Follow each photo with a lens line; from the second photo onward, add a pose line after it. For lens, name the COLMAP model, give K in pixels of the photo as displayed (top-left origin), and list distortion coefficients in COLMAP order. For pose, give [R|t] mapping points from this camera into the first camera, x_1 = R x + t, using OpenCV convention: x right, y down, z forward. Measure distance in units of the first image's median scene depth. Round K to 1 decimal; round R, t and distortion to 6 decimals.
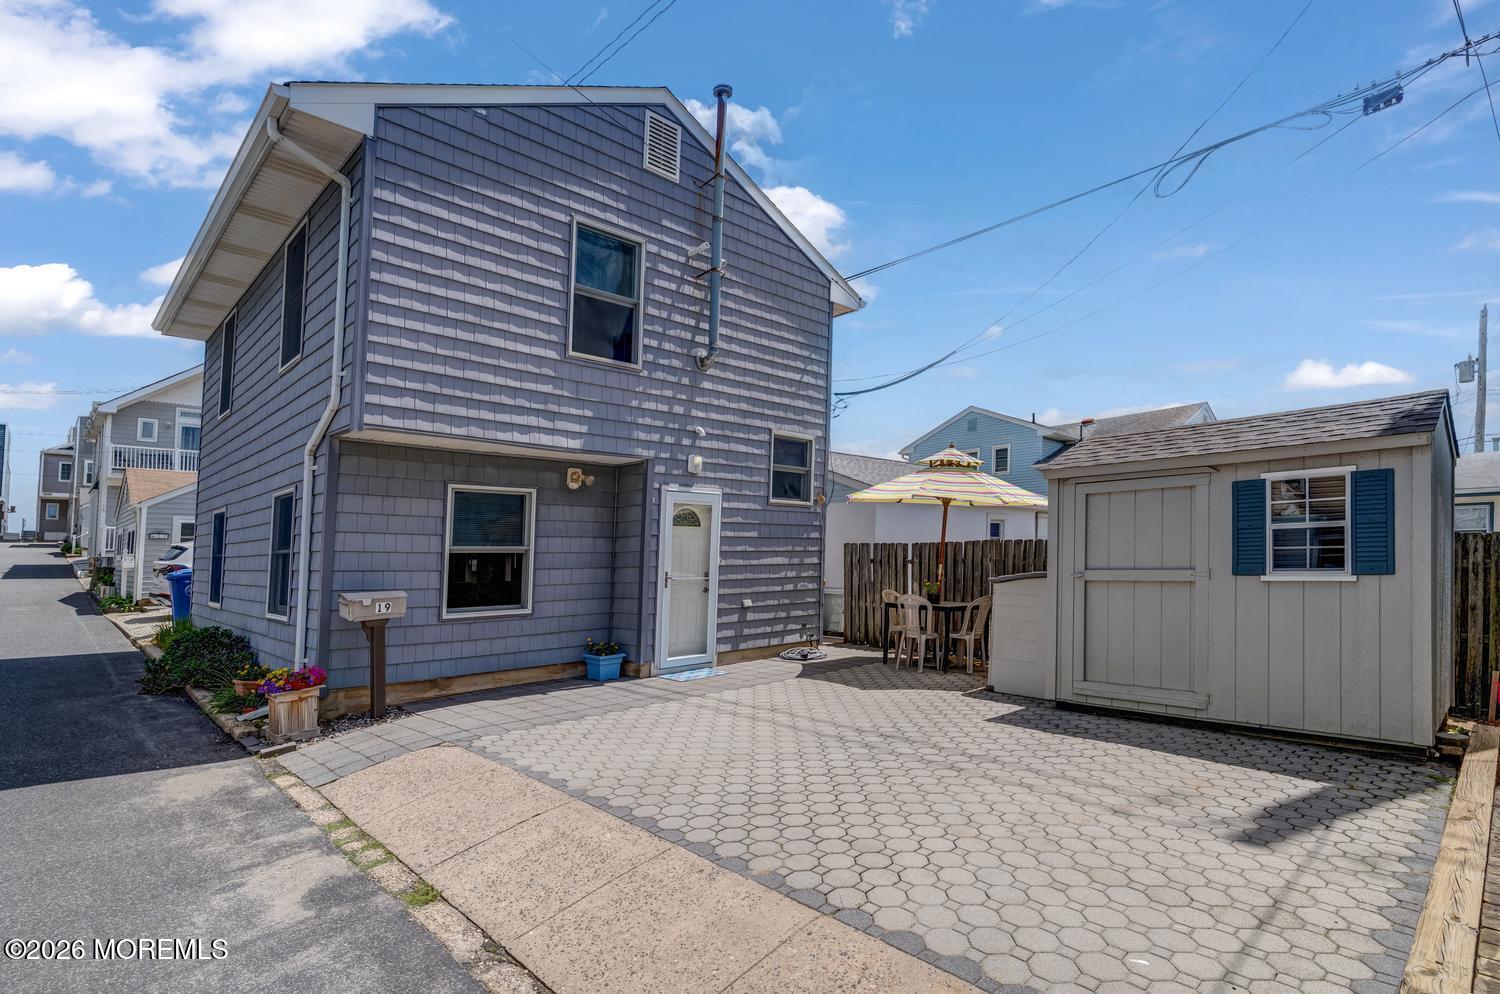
lens RADIAL K [[751.3, 0, 748.9], [0, 751.3, 615.1], [0, 0, 1]] dist [-0.000175, -0.000586]
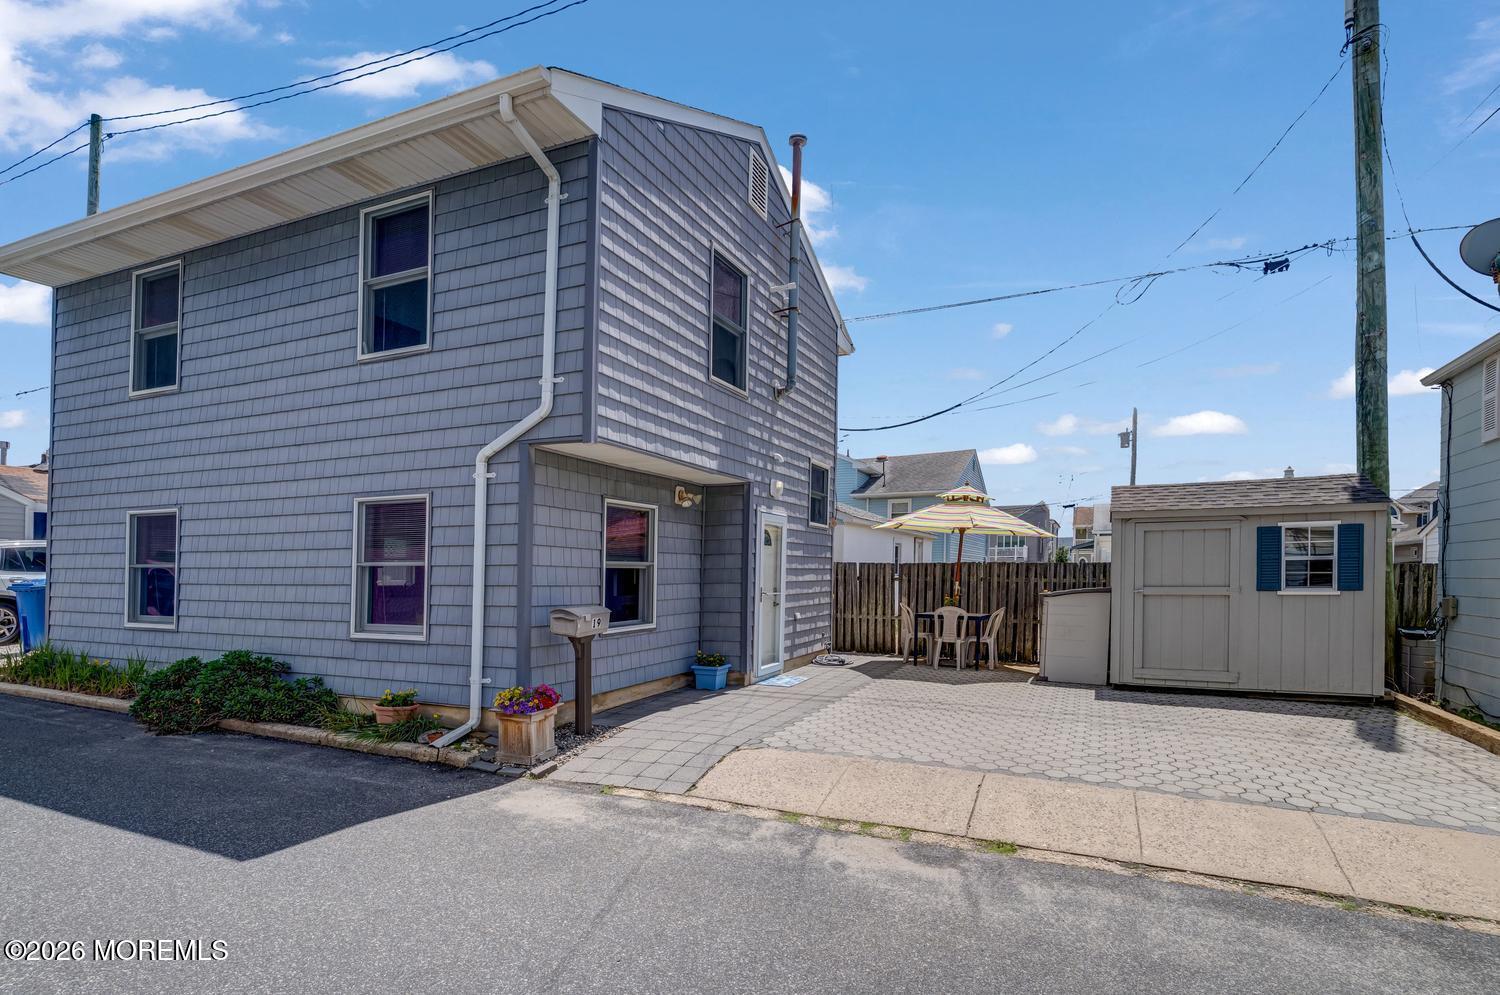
lens RADIAL K [[737.9, 0, 753.1], [0, 737.9, 665.2], [0, 0, 1]] dist [-0.004489, -0.000257]
pose [[0.928483, -0.036436, 0.369582, -0.510395], [0.018933, 0.998525, 0.050878, 0.000159], [-0.370891, -0.040242, 0.927804, 0.011618]]
